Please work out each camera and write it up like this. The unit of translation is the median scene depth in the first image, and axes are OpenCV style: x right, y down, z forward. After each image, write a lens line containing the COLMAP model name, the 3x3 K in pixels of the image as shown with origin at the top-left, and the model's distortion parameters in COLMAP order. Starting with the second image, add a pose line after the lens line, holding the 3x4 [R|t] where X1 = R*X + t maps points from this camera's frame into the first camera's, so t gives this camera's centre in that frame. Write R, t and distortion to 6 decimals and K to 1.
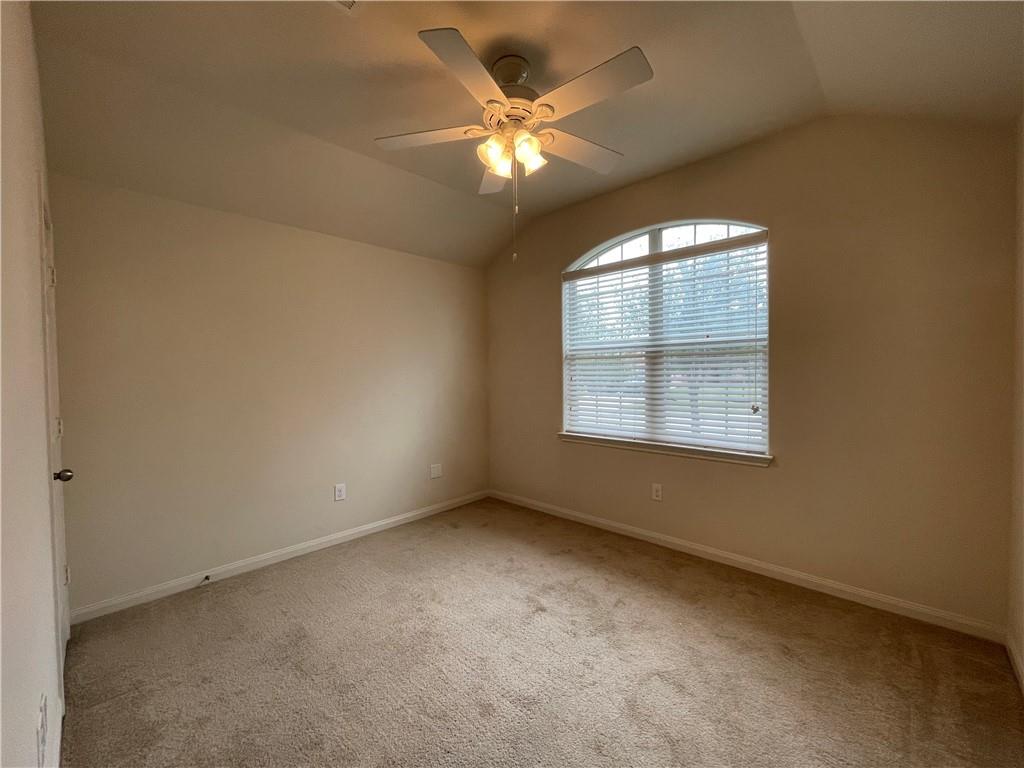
lens RADIAL K [[415.1, 0, 514.6], [0, 415.1, 377.5], [0, 0, 1]] dist [-0.000645, -0.000003]
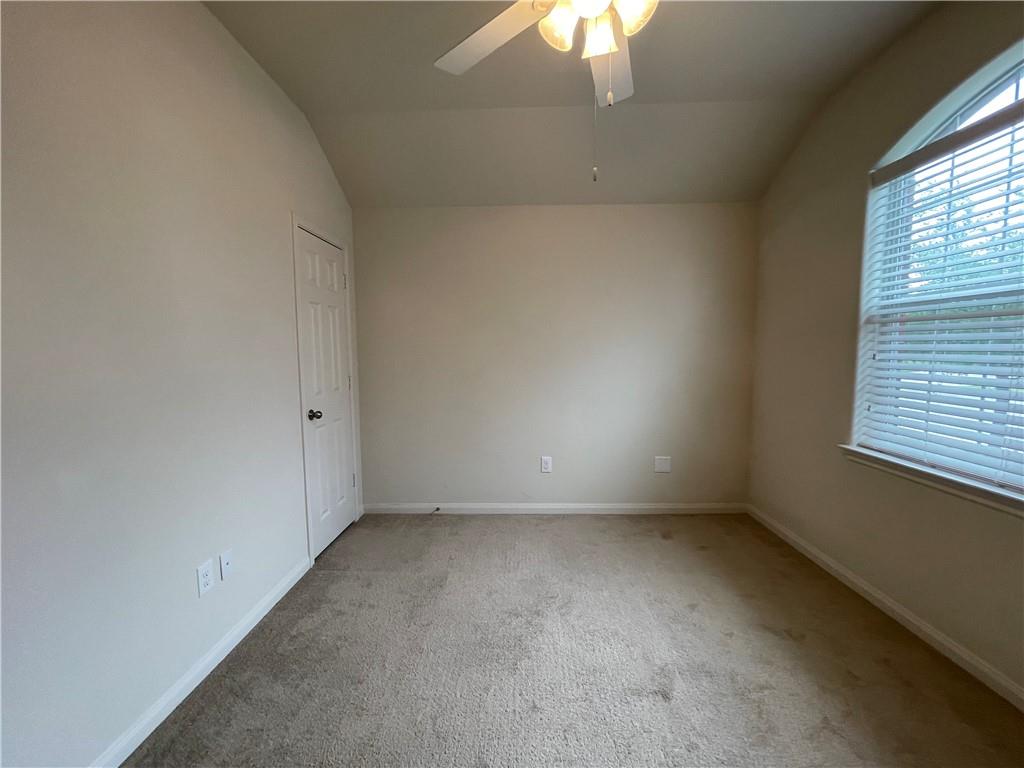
lens RADIAL K [[414.8, 0, 512.8], [0, 414.8, 384.6], [0, 0, 1]] dist [-0.001153, -0.000203]
pose [[0.671553, 0.067014, -0.737920, 0.272820], [-0.007219, 0.996446, 0.083922, -0.004121], [0.740922, -0.051031, 0.669650, 0.287945]]
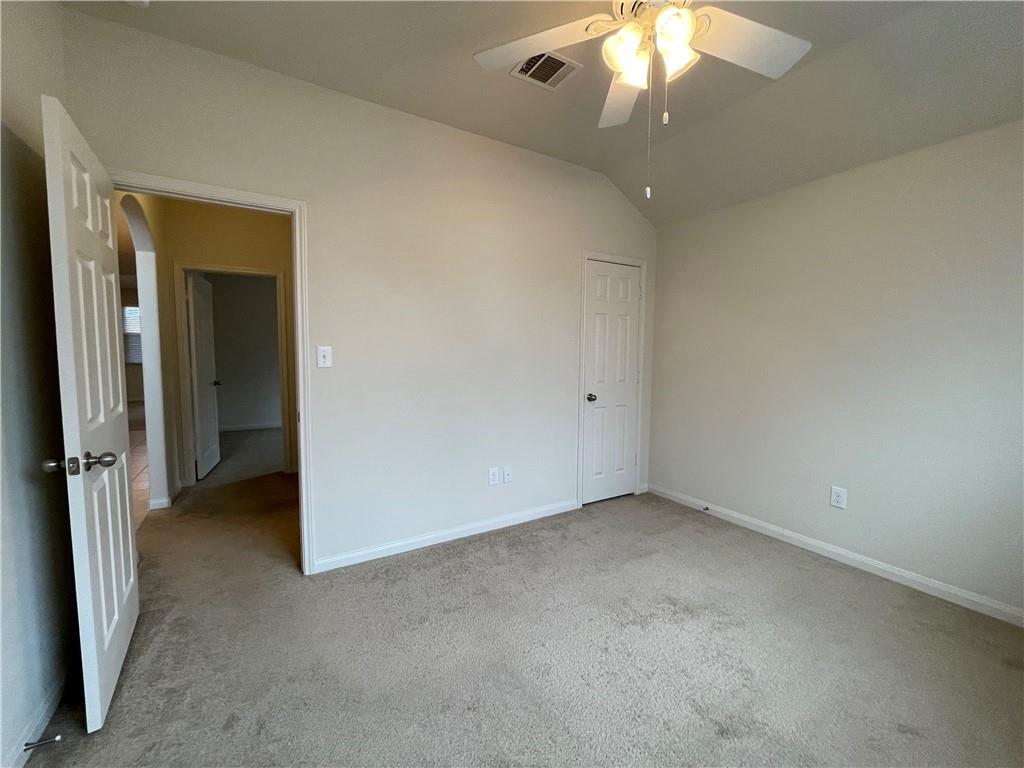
lens RADIAL K [[416.1, 0, 513.4], [0, 416.1, 384.1], [0, 0, 1]] dist [-0.001110, 0.000032]
pose [[-0.258041, 0.084189, -0.962459, 0.520752], [-0.015143, 0.995721, 0.091158, -0.006129], [0.966015, 0.038097, -0.255662, 0.625517]]
